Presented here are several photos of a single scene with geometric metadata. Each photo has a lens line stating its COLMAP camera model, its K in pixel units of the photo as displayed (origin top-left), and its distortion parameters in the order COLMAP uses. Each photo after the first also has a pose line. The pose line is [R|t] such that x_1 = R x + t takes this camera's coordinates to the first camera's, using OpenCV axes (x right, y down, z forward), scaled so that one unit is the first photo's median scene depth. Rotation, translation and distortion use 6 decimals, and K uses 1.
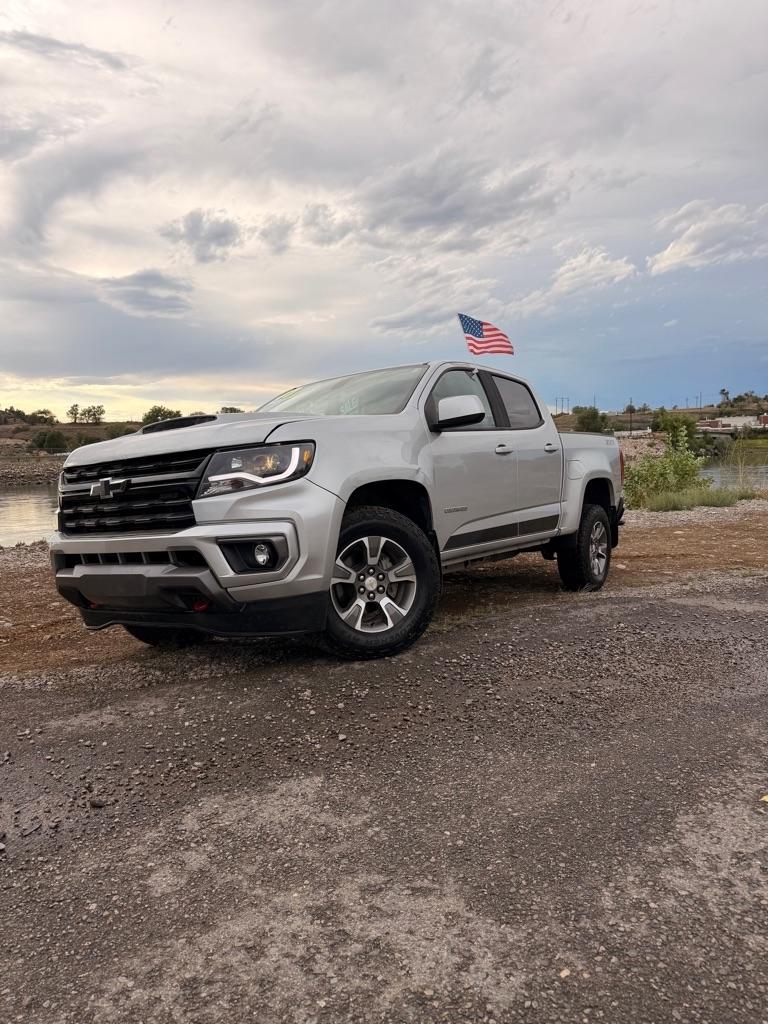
lens RADIAL K [[735.1, 0, 379.8], [0, 735.1, 516.6], [0, 0, 1]] dist [0.004719, -0.008809]
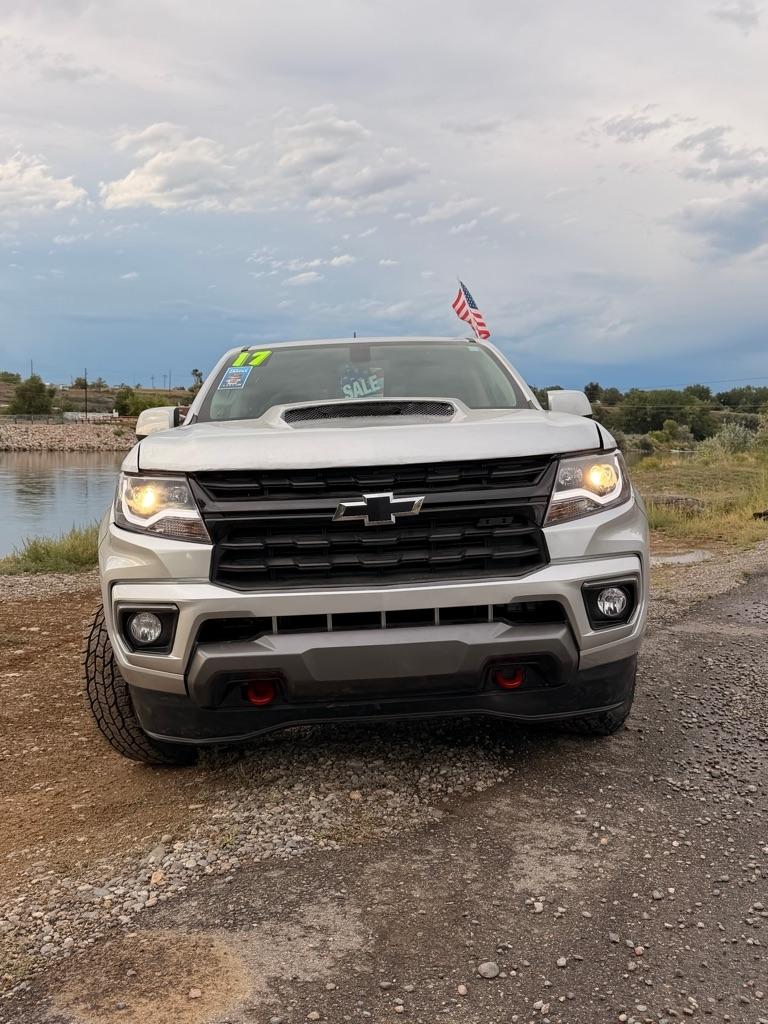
lens RADIAL K [[993.5, 0, 391.8], [0, 993.5, 514.2], [0, 0, 1]] dist [0.048711, 0.000000]
pose [[0.803140, -0.000707, 0.595790, -0.681237], [0.008848, 0.999903, -0.010741, -0.019686], [-0.595725, 0.013898, 0.803069, 0.241637]]
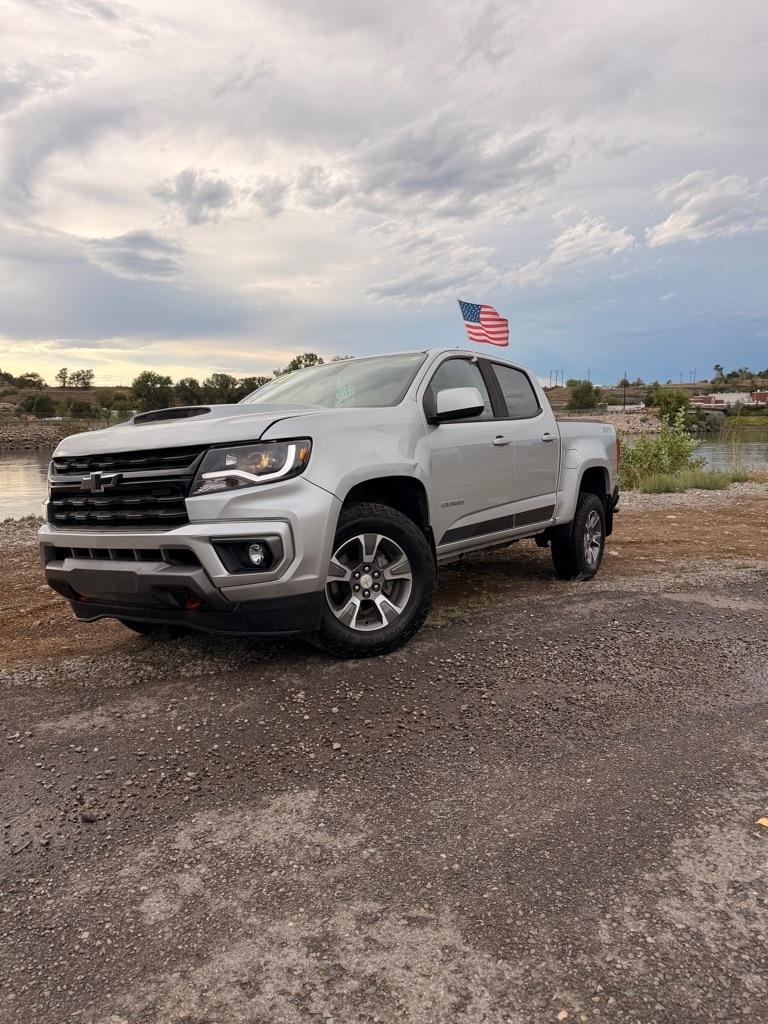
lens RADIAL K [[735.1, 0, 379.4], [0, 735.1, 521.6], [0, 0, 1]] dist [0.004719, -0.008809]
pose [[0.999778, 0.017074, 0.012330, -0.006726], [-0.017638, 0.998730, 0.047184, -0.030655], [-0.011509, -0.047391, 0.998810, 0.014304]]
